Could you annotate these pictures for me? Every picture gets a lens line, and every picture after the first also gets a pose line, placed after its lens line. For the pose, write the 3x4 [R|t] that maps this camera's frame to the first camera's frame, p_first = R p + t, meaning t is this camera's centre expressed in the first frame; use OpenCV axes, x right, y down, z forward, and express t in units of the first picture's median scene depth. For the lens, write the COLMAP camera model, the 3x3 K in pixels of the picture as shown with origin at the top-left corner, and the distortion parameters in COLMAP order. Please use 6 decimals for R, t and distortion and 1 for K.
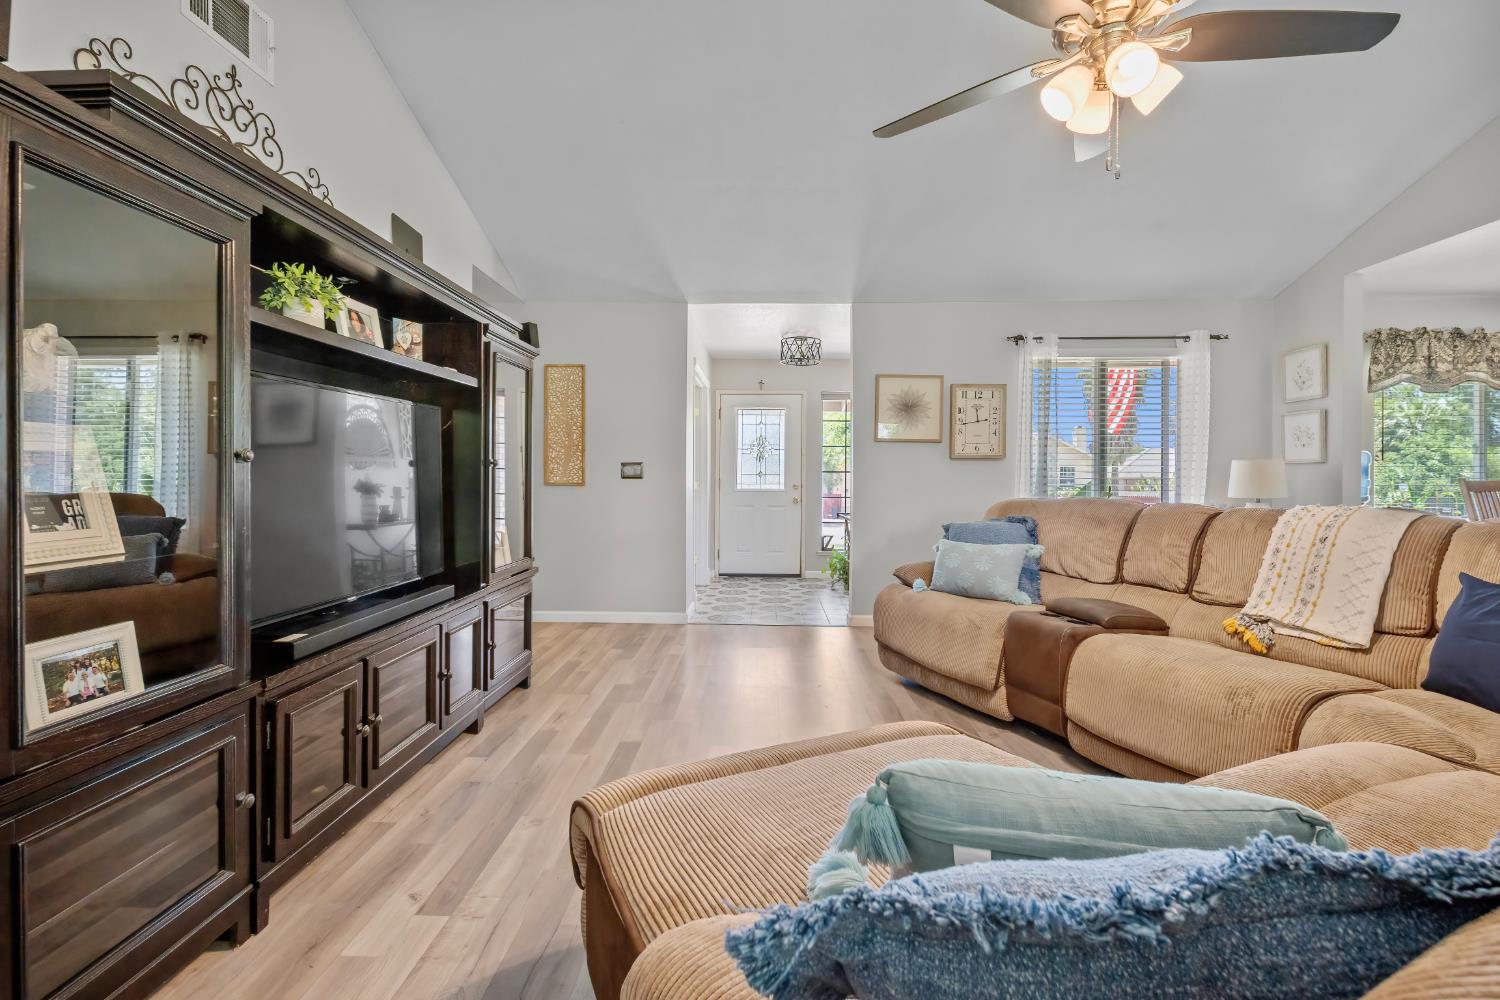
lens RADIAL K [[681.6, 0, 722.7], [0, 681.6, 470.3], [0, 0, 1]] dist [0.021352, -0.001568]
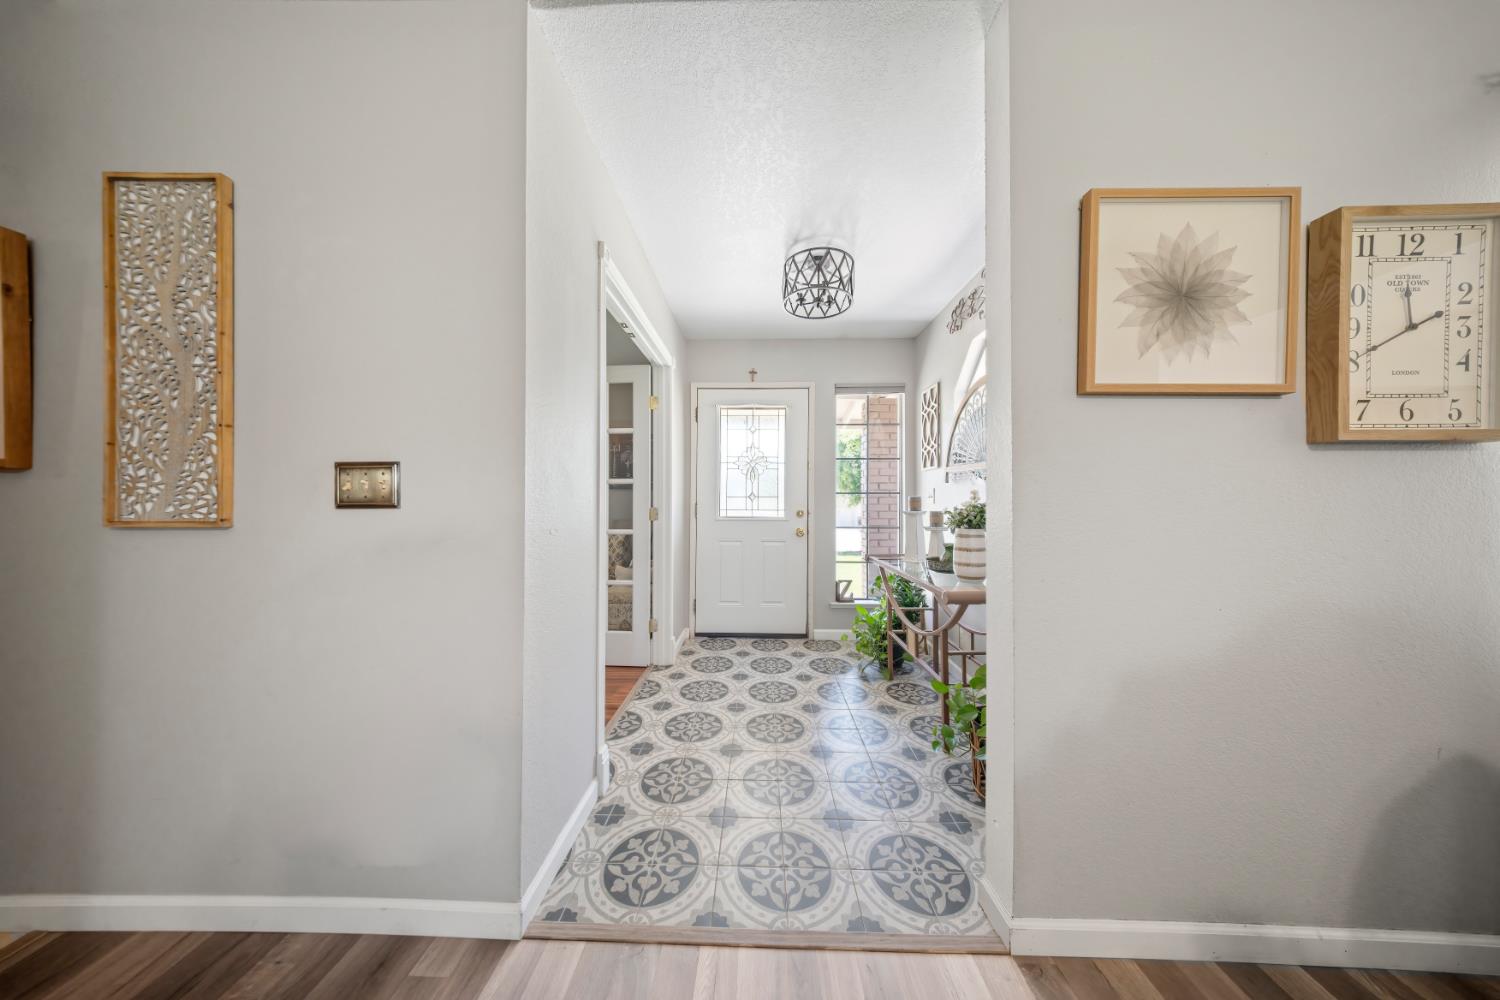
lens RADIAL K [[458.3, 0, 748.8], [0, 458.3, 500.5], [0, 0, 1]] dist [0.001041, 0.000036]
pose [[0.999197, -0.004300, 0.039839, 0.034019], [0.003807, 0.999915, 0.012448, 0.004490], [-0.039889, -0.012286, 0.999129, 0.530160]]
